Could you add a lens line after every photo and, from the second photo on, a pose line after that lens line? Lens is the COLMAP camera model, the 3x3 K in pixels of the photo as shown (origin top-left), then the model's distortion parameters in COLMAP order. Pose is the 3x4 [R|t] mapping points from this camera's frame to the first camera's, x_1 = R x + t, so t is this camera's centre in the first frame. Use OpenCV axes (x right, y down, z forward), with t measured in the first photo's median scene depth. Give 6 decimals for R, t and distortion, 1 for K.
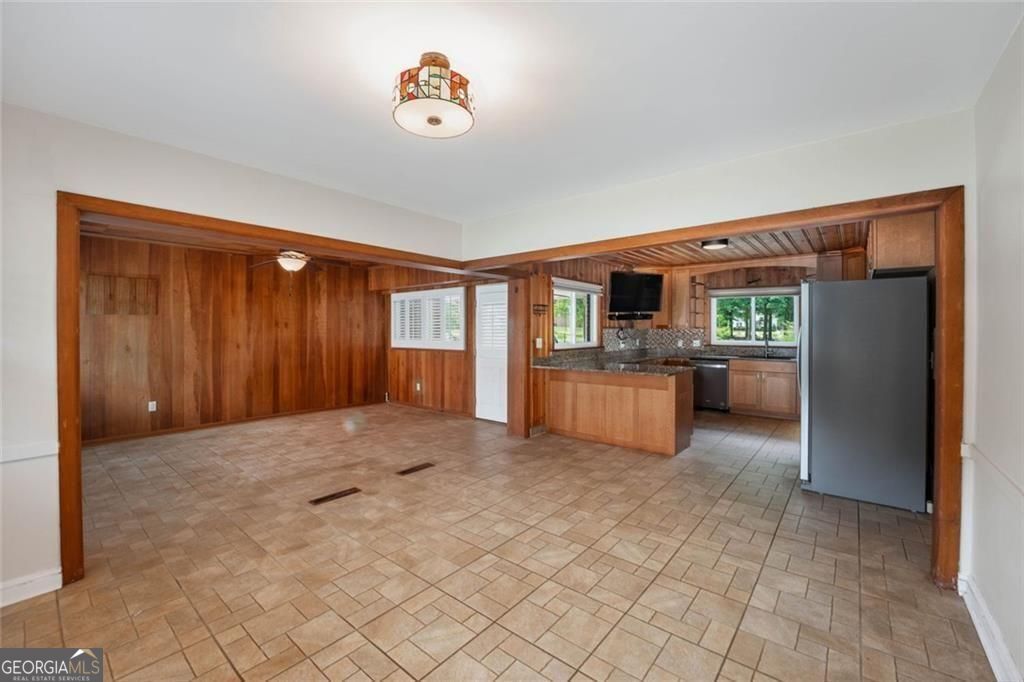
lens RADIAL K [[417.3, 0, 506.8], [0, 417.3, 332.2], [0, 0, 1]] dist [-0.024670, 0.000003]
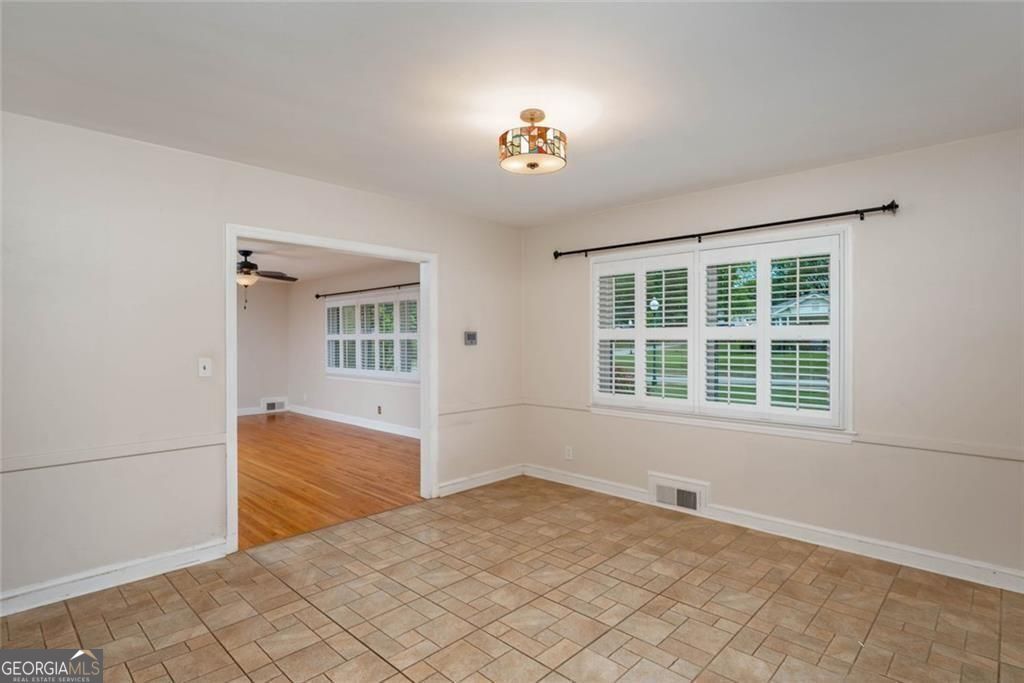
lens RADIAL K [[520.0, 0, 512.0], [0, 520.0, 341.5], [0, 0, 1]] dist [-0.005736, -0.000712]
pose [[-0.998040, 0.000496, 0.062576, -0.093999], [0.001039, 0.999962, 0.008644, -0.005979], [-0.062569, 0.008692, -0.998003, 1.131727]]
